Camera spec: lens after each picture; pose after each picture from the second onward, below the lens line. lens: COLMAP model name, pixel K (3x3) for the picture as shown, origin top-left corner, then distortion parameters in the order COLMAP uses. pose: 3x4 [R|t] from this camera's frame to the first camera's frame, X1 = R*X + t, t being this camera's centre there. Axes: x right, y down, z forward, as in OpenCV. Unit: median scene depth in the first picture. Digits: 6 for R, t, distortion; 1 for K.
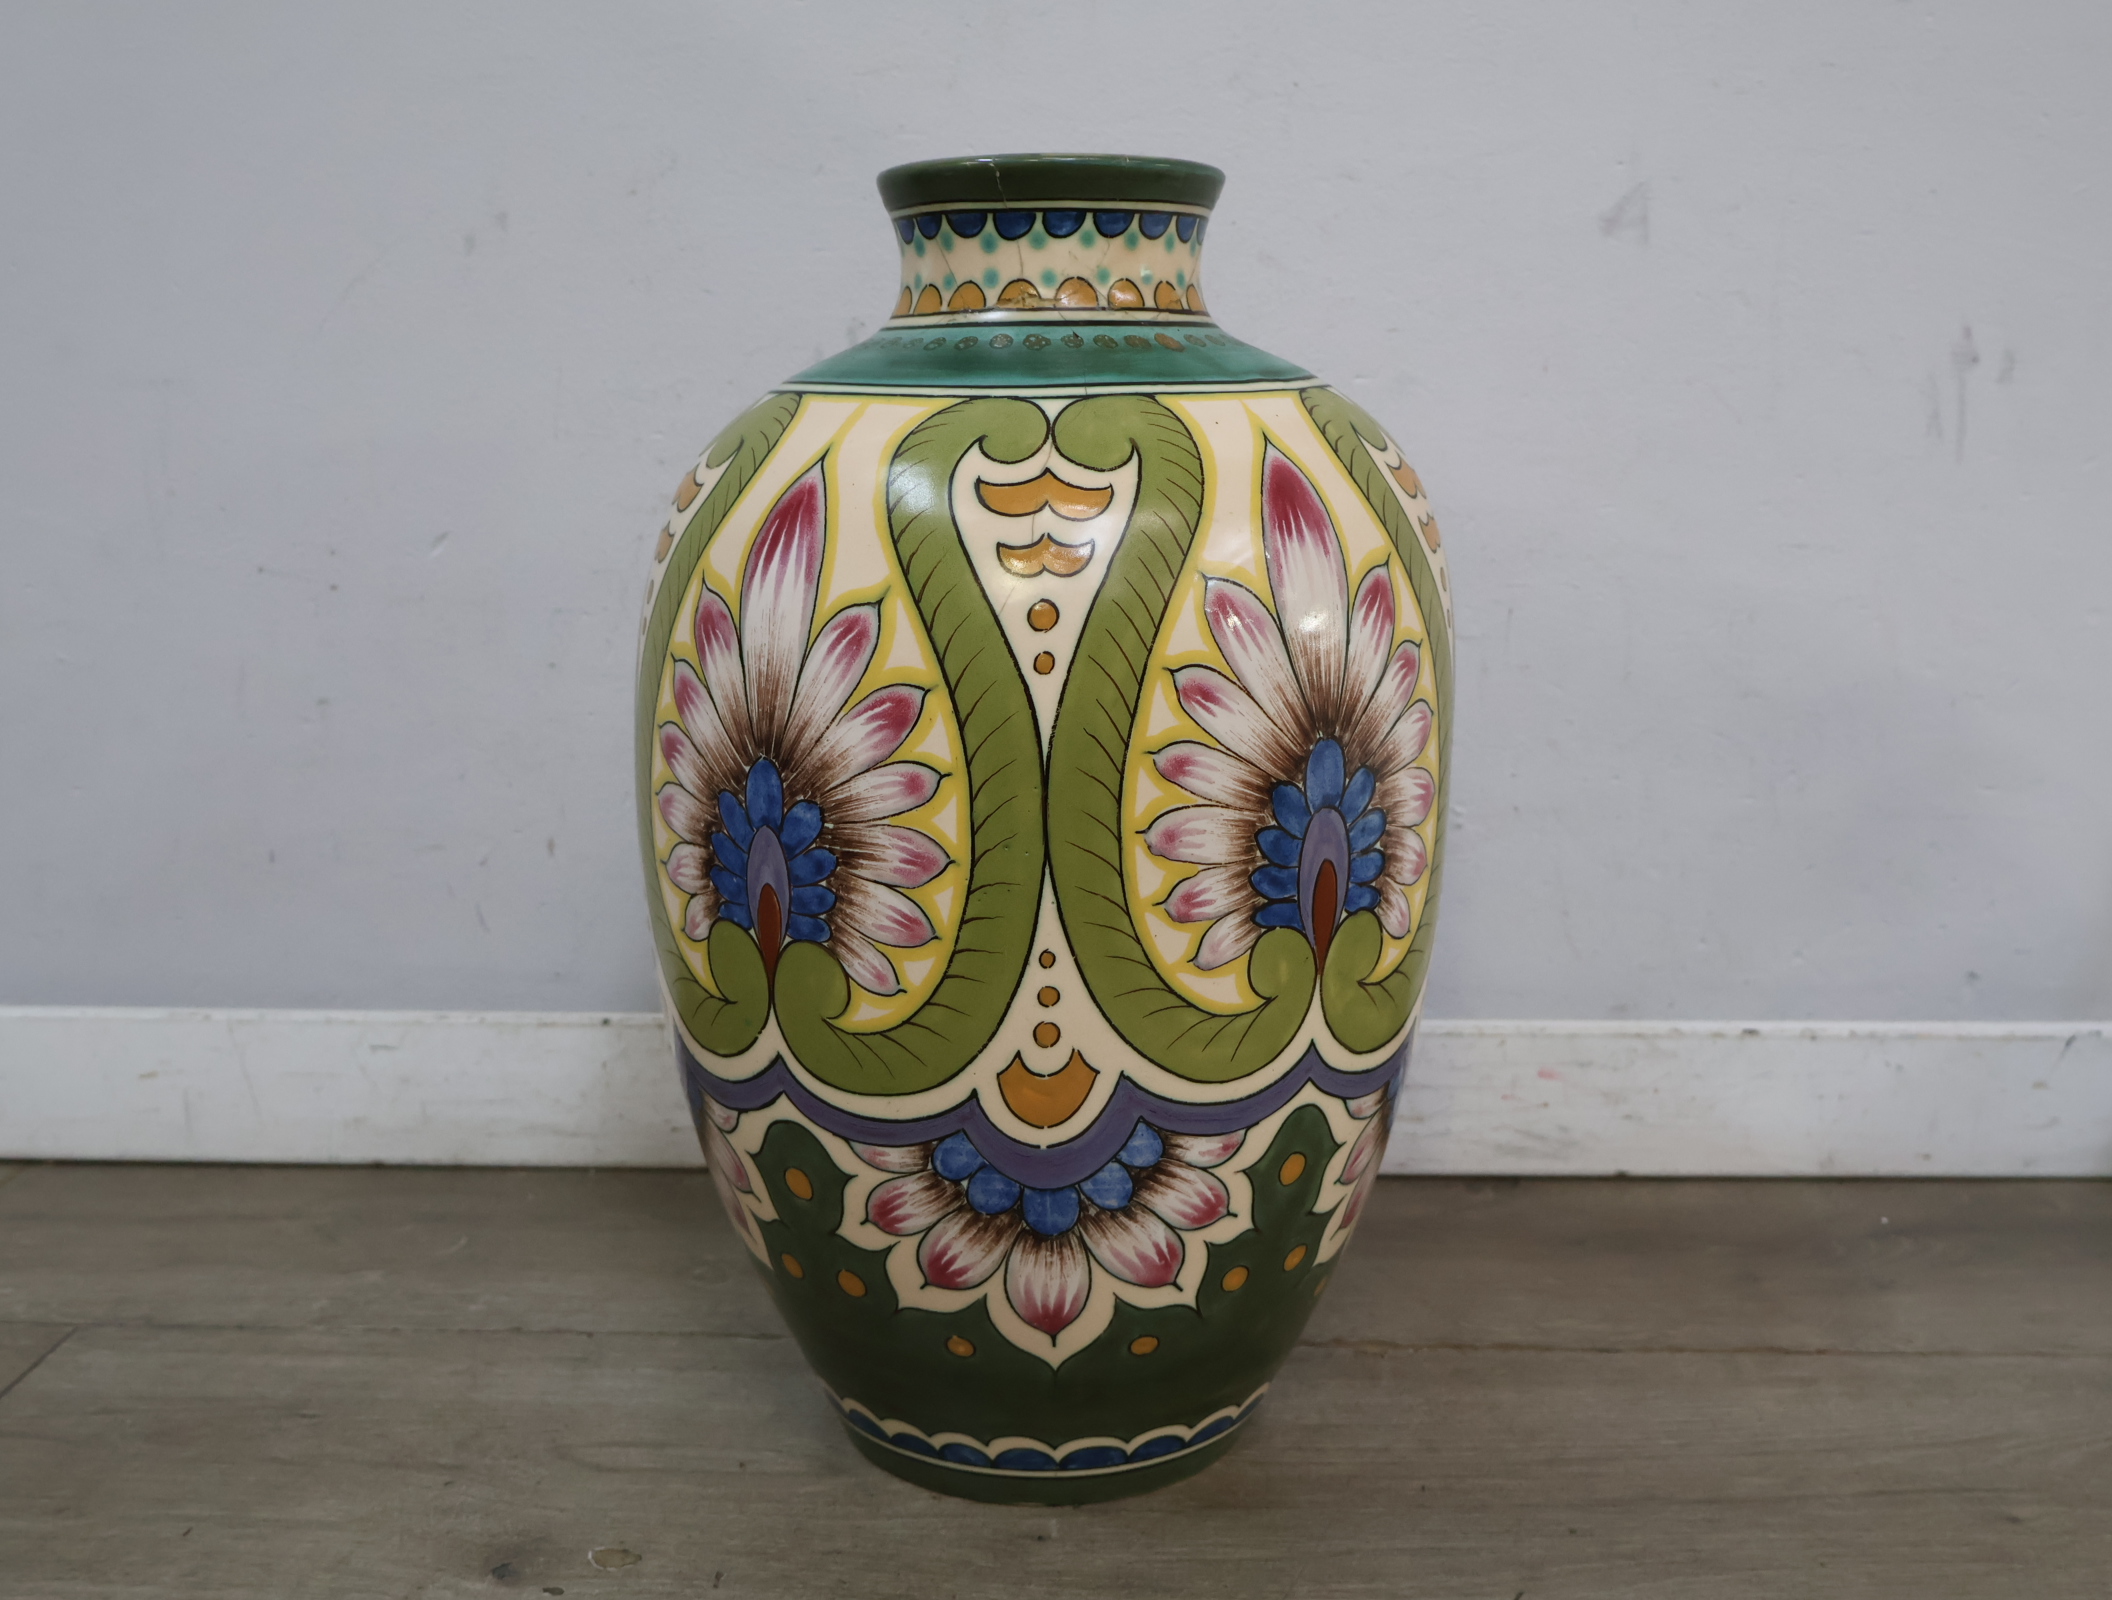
lens RADIAL K [[2176.5, 0, 1035.5], [0, 2176.5, 803.7], [0, 0, 1]] dist [0.013942, 0.000000]
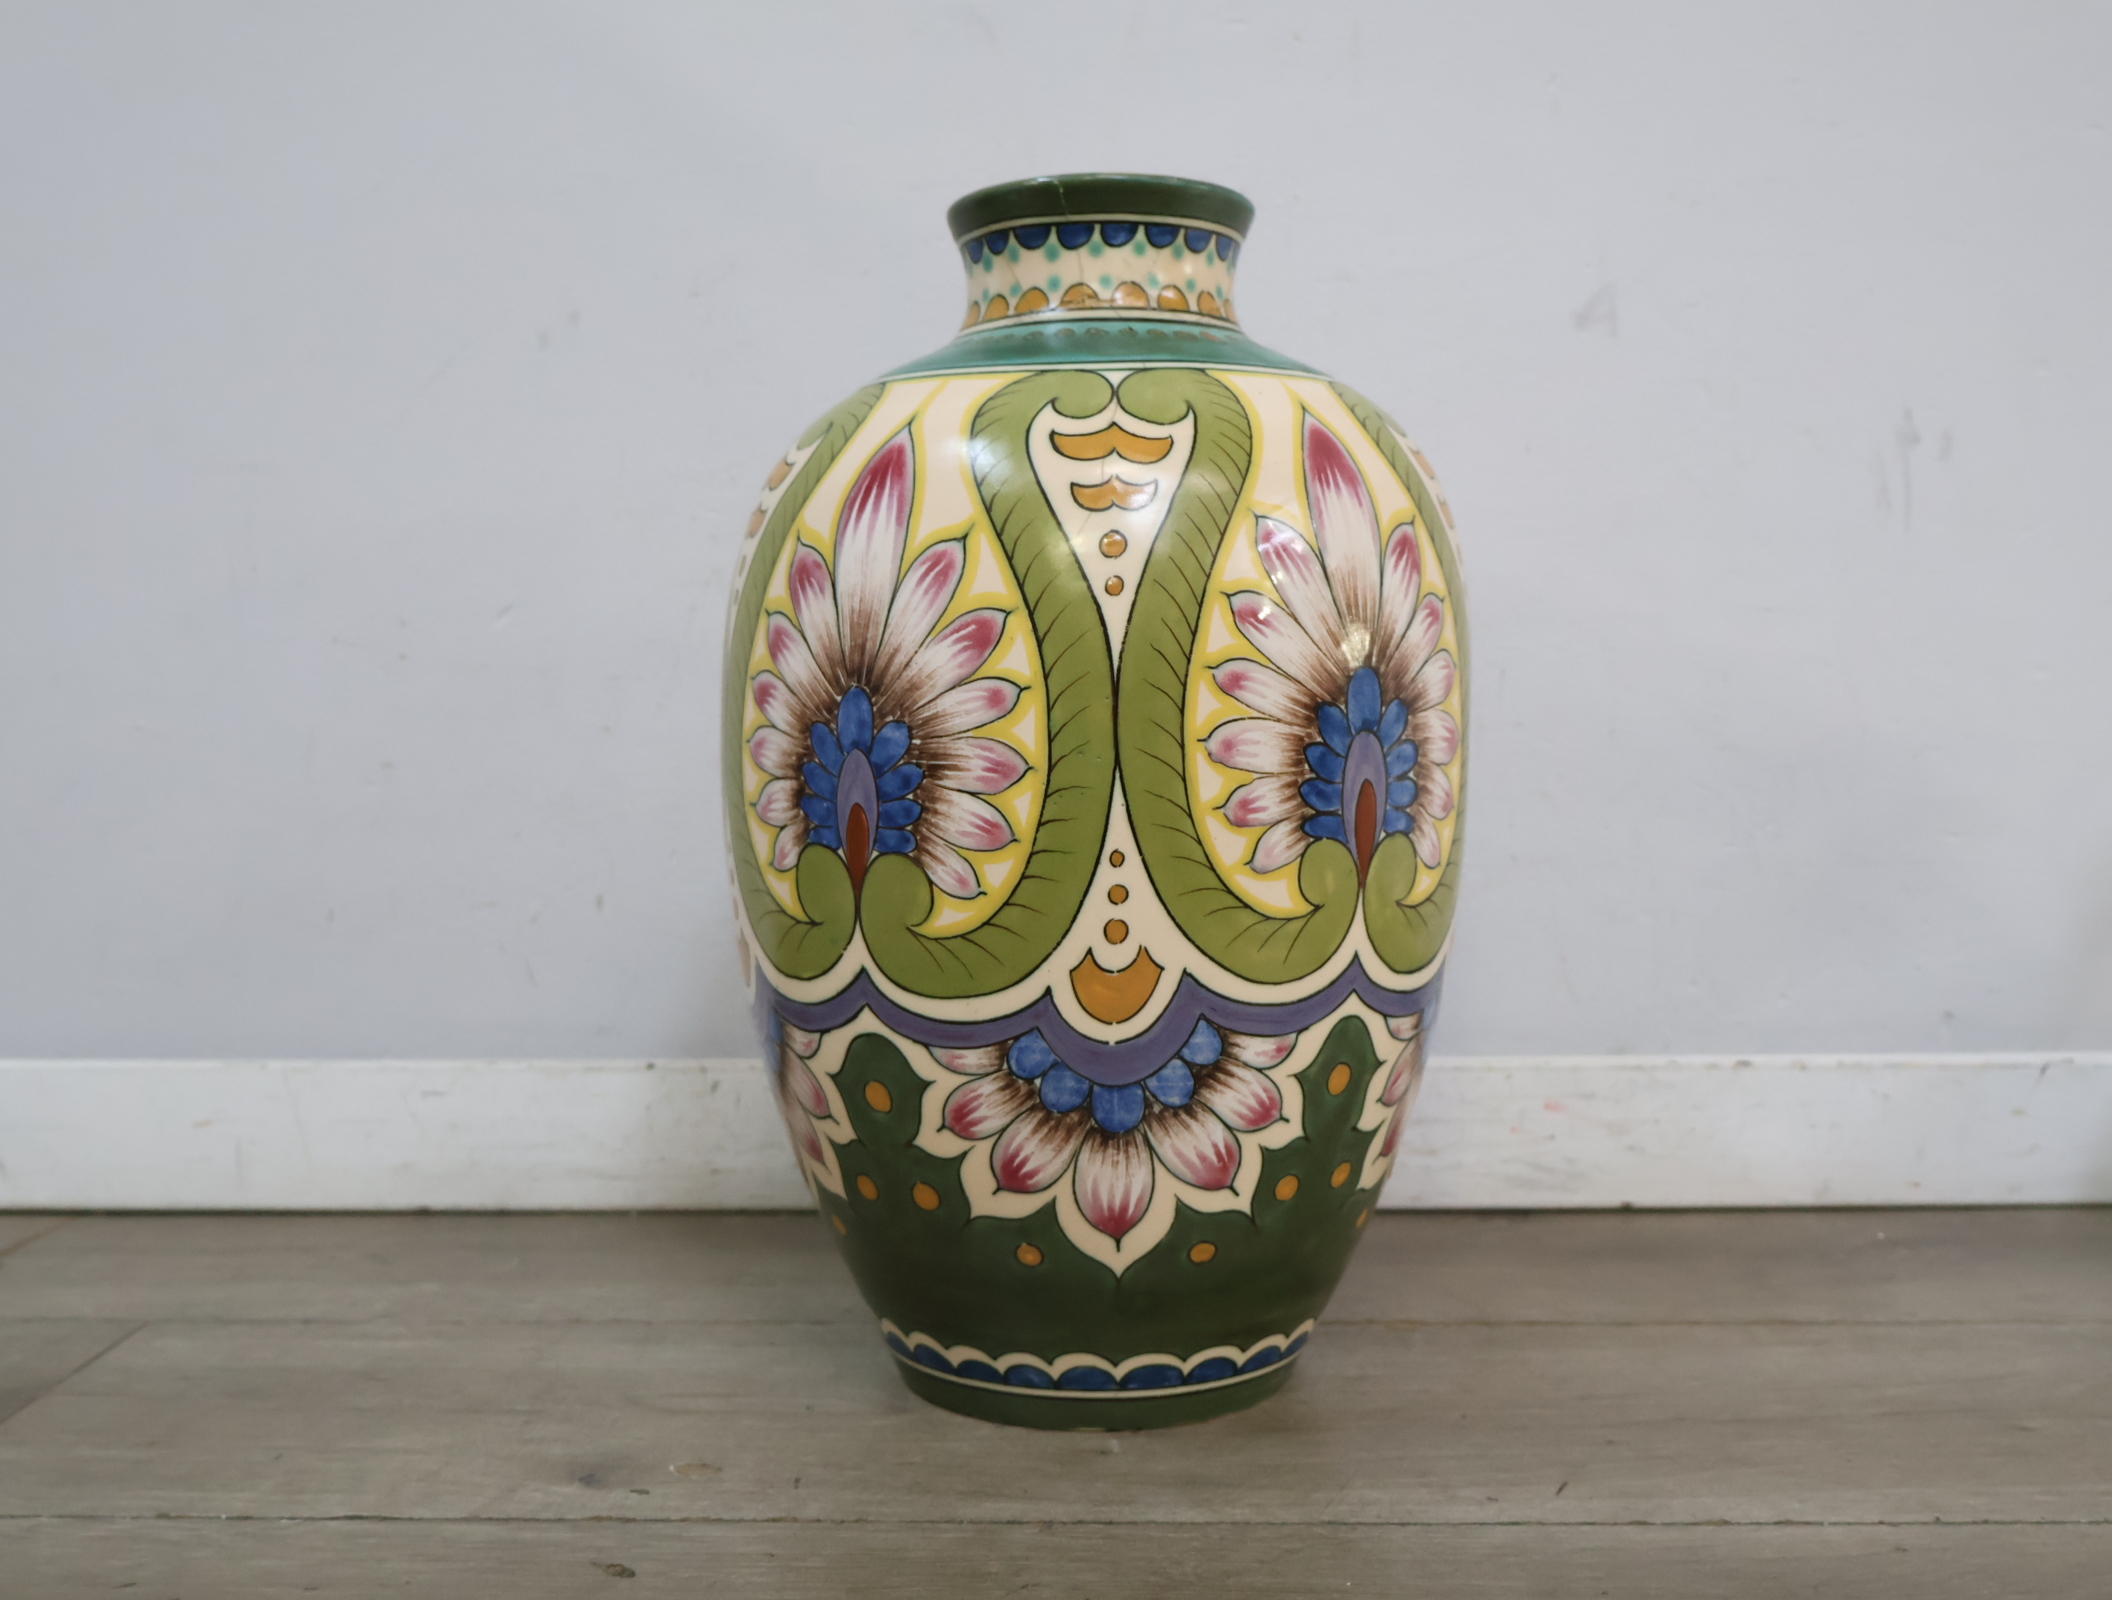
lens RADIAL K [[2176.5, 0, 1029.5], [0, 2176.5, 798.1], [0, 0, 1]] dist [0.013942, 0.000000]
pose [[0.999780, -0.001116, 0.020957, -0.056862], [0.004009, 0.990356, -0.138487, 0.178221], [-0.020600, 0.138541, 0.990142, -0.078787]]
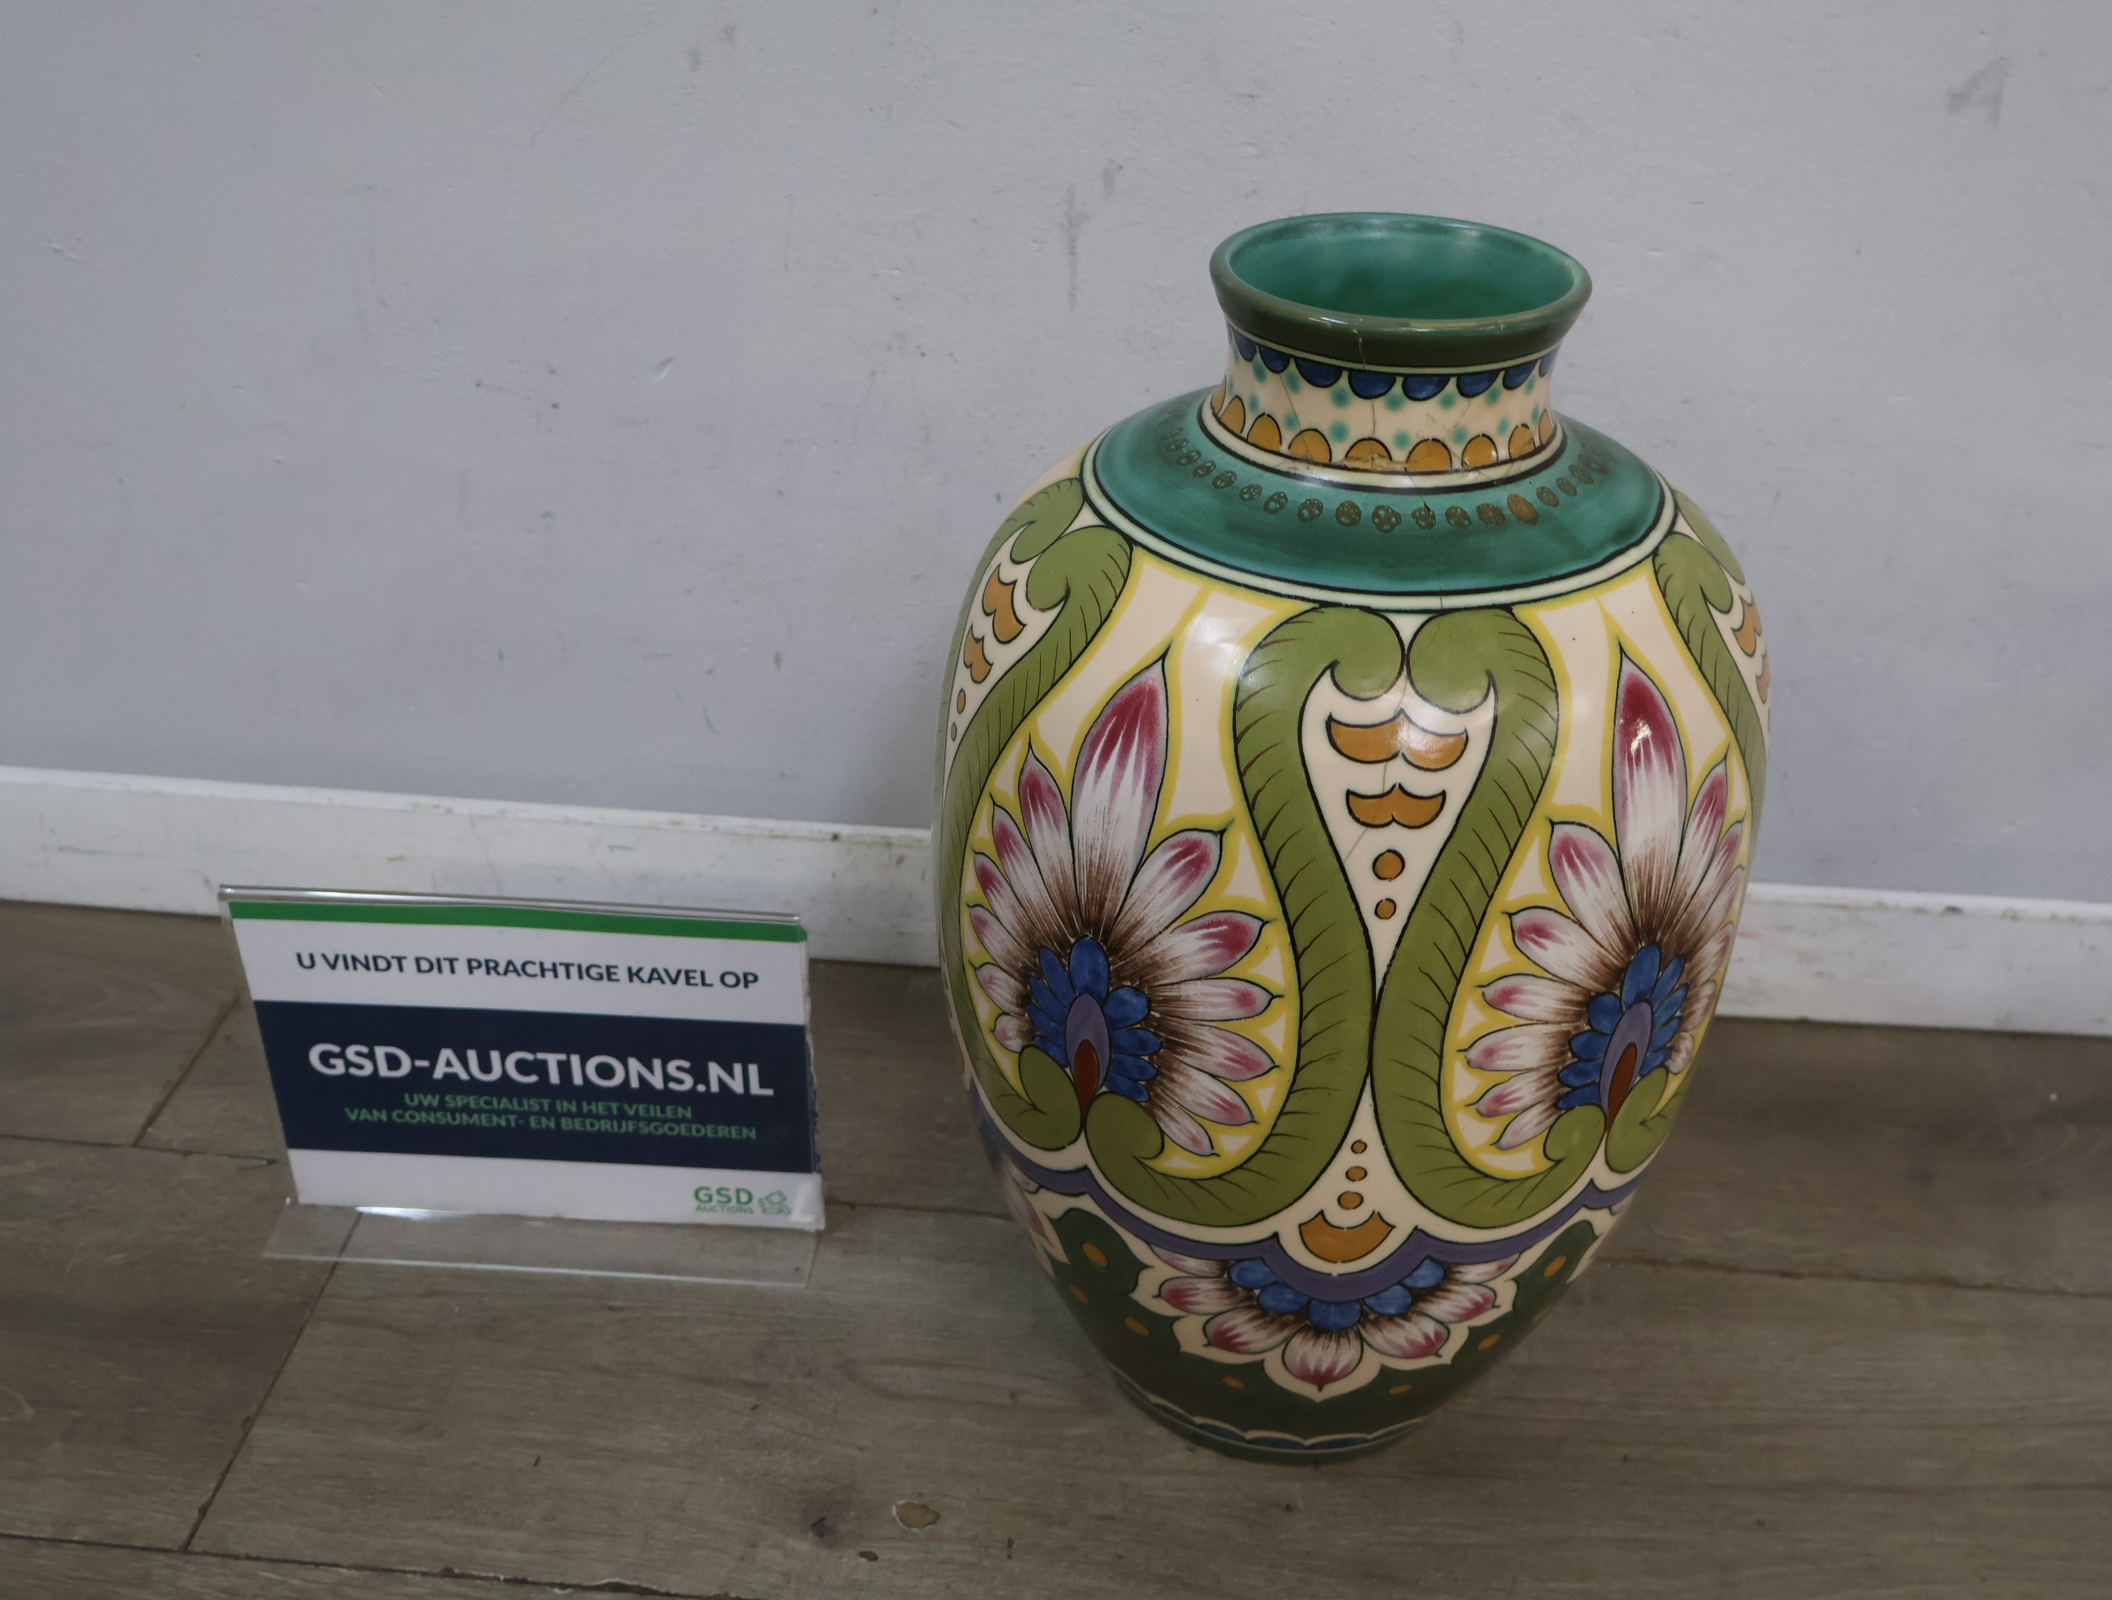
lens RADIAL K [[2176.5, 0, 1042.7], [0, 2176.5, 800.3], [0, 0, 1]] dist [0.013942, 0.000000]
pose [[0.999155, 0.038792, -0.013608, -0.129360], [-0.031860, 0.939877, 0.340024, -0.407176], [0.025980, -0.339303, 0.940318, 0.057544]]
